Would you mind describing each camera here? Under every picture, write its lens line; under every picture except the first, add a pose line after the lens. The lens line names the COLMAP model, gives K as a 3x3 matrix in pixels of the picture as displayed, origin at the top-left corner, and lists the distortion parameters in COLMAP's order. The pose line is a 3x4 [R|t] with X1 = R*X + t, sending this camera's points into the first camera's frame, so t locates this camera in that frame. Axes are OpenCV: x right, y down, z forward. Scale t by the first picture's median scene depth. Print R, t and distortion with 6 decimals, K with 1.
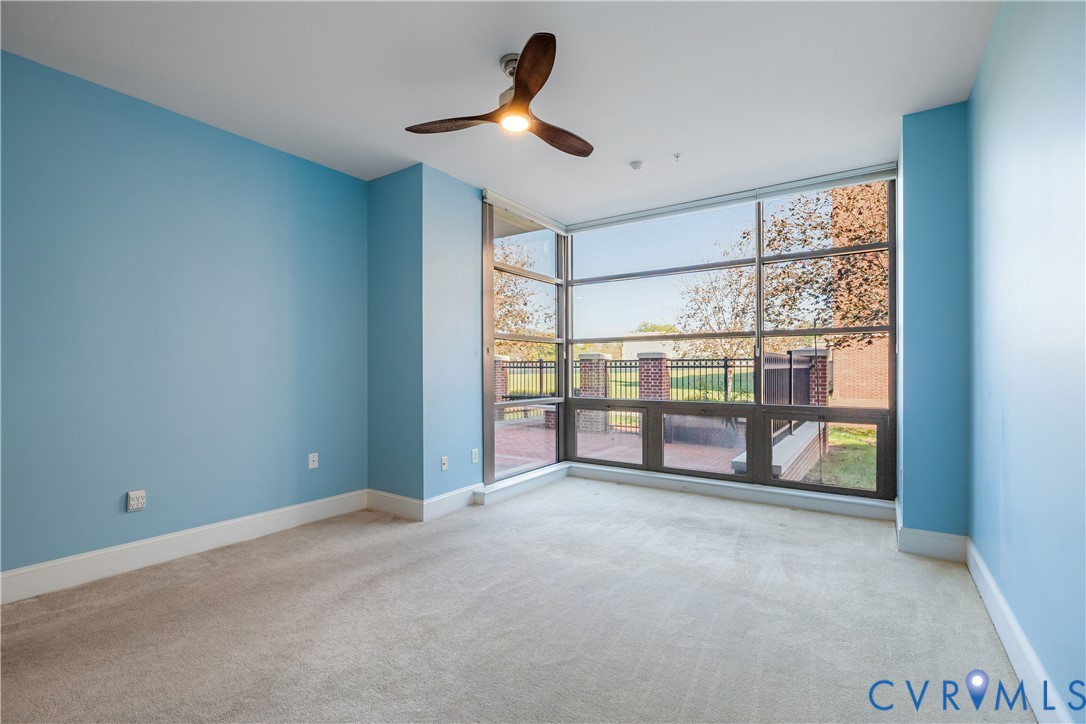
lens RADIAL K [[478.5, 0, 540.5], [0, 478.5, 362.6], [0, 0, 1]] dist [0.002874, -0.000237]
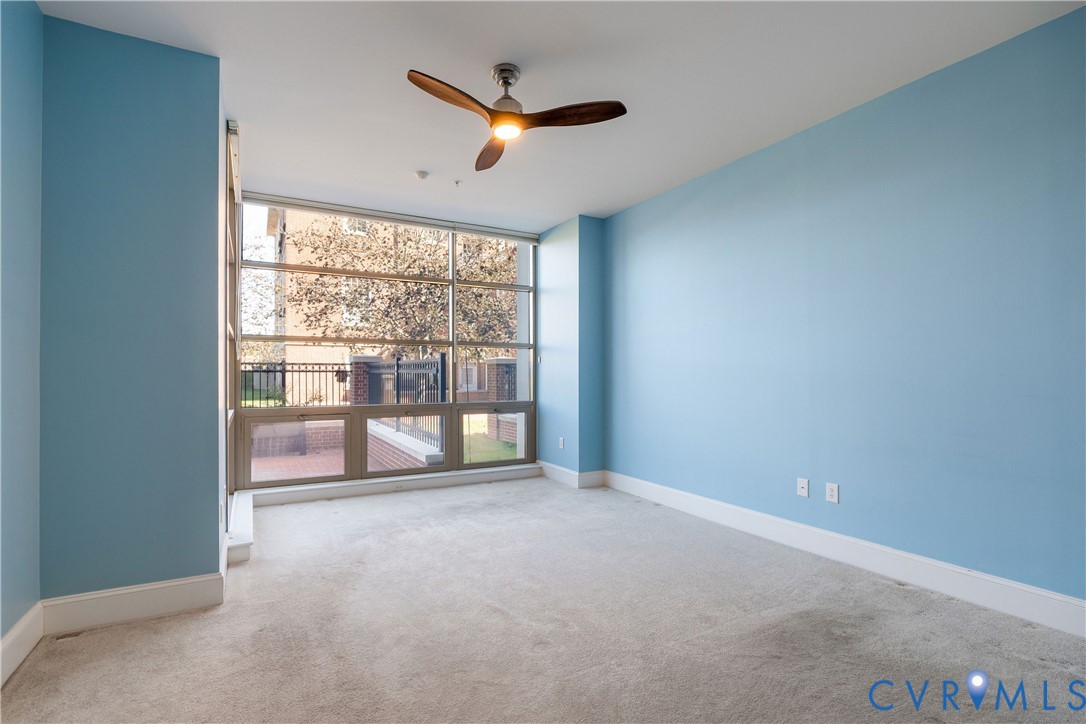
lens RADIAL K [[478.5, 0, 540.4], [0, 478.5, 372.2], [0, 0, 1]] dist [0.002874, -0.000237]
pose [[0.486041, 0.004873, 0.873922, -0.588269], [-0.014828, 0.999886, 0.002672, 0.003794], [-0.873810, -0.014257, 0.486058, 0.284953]]
